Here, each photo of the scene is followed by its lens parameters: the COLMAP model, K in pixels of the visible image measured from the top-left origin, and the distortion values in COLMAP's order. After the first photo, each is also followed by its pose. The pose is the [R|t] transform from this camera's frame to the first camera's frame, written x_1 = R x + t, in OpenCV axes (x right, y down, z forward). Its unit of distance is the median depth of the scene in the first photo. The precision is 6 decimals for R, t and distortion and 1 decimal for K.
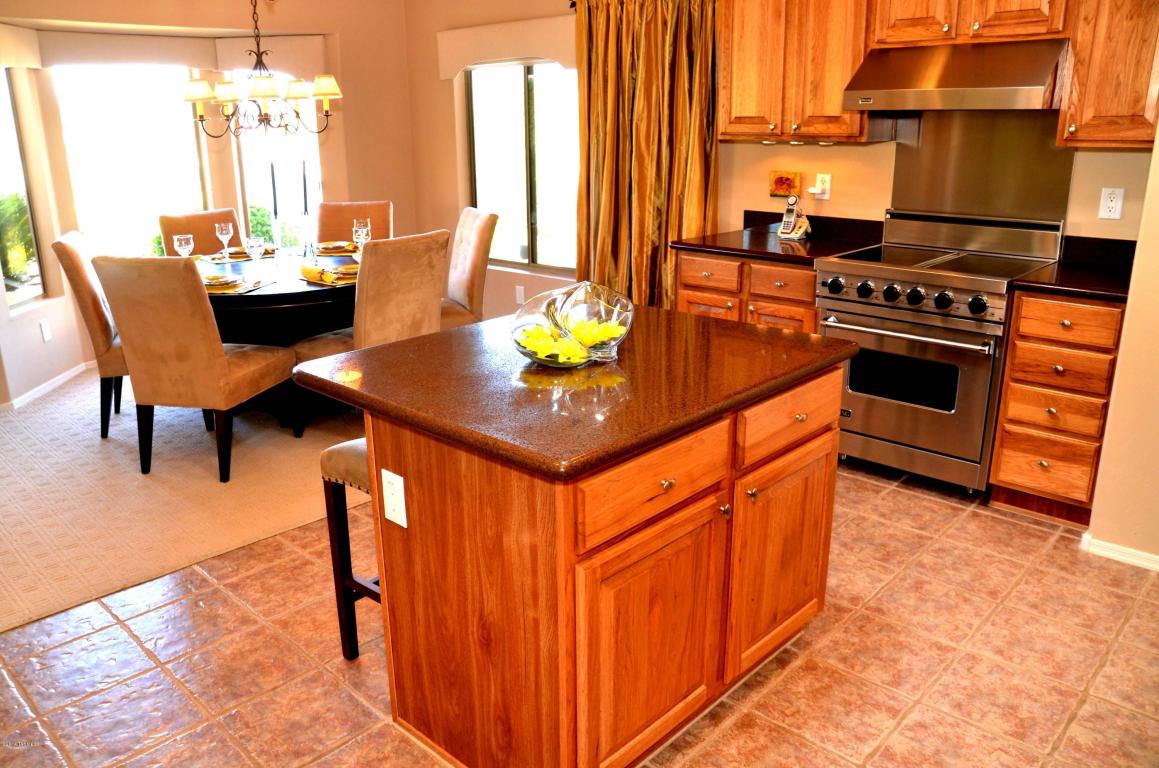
lens RADIAL K [[876.8, 0, 557.8], [0, 876.8, 386.9], [0, 0, 1]] dist [-0.140375, 0.101613]
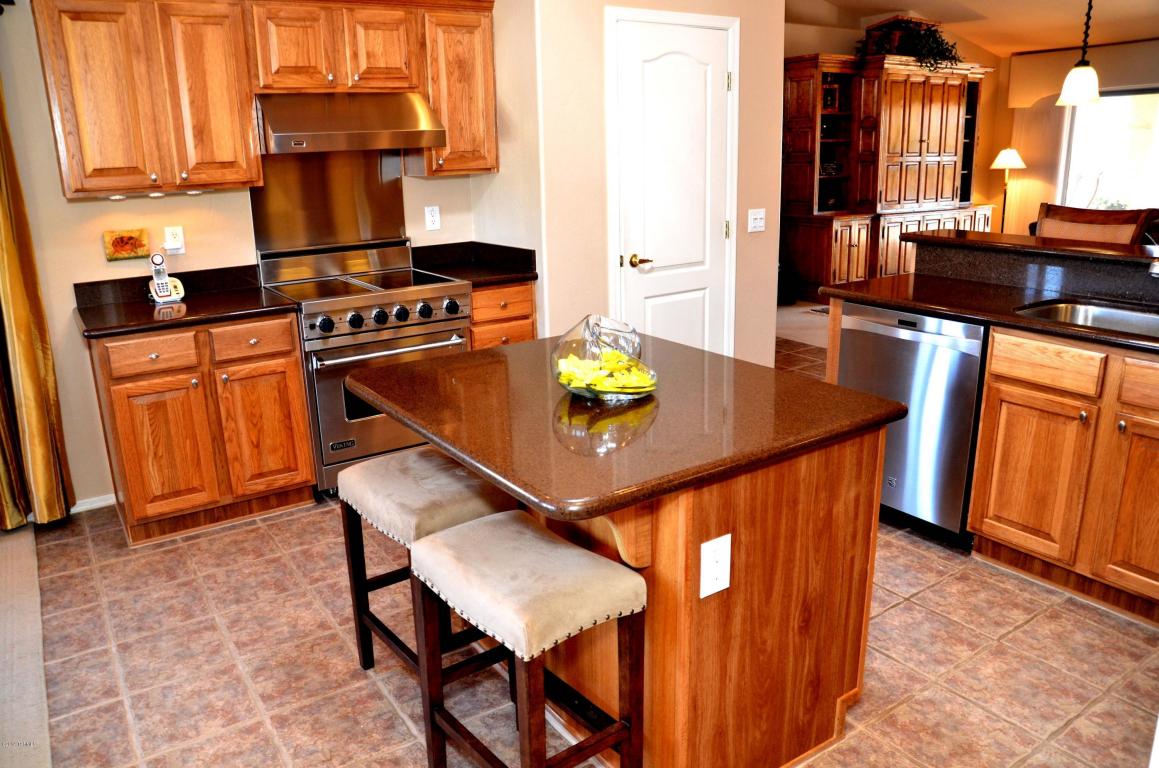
lens RADIAL K [[846.6, 0, 564.2], [0, 846.6, 388.2], [0, 0, 1]] dist [-0.136083, 0.093480]
pose [[0.214869, -0.257668, 0.942040, -0.595666], [0.307226, 0.933434, 0.185239, -0.152128], [-0.927062, 0.249617, 0.279728, 0.514330]]
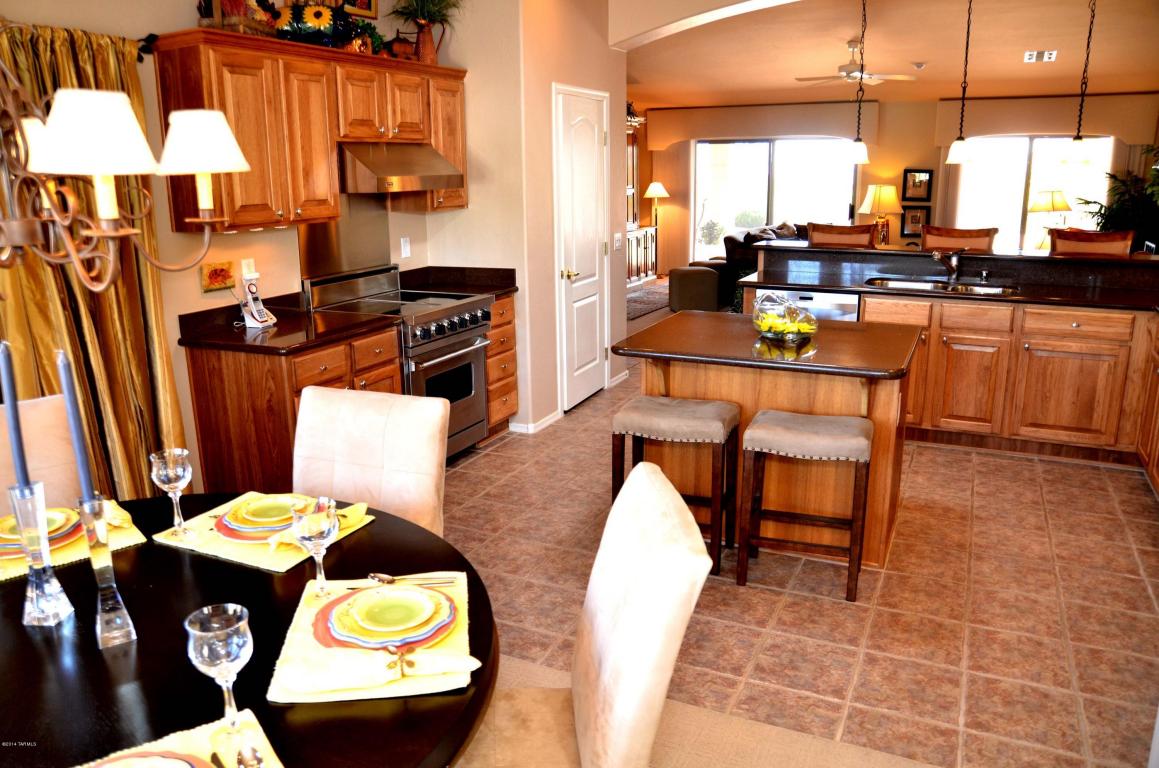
lens RADIAL K [[846.6, 0, 564.2], [0, 846.6, 388.2], [0, 0, 1]] dist [-0.136083, 0.093480]
pose [[-0.306811, -0.215291, 0.927101, -0.914109], [0.299253, 0.902859, 0.308695, -0.377093], [-0.903501, 0.372149, -0.212580, 1.167714]]
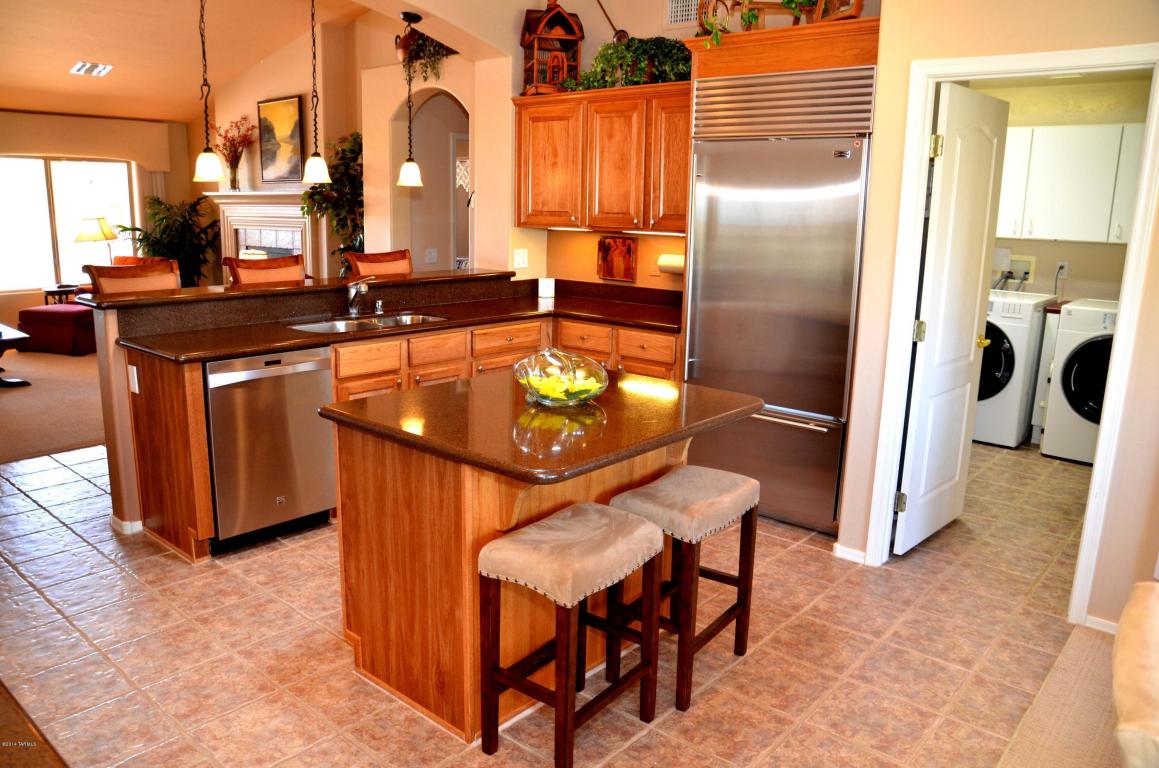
lens RADIAL K [[846.6, 0, 564.2], [0, 846.6, 388.2], [0, 0, 1]] dist [-0.136083, 0.093480]
pose [[-0.998938, 0.012301, -0.044393, 0.039699], [-0.011113, 0.870878, 0.491374, -0.441780], [0.044705, 0.491345, -0.869817, 1.379581]]
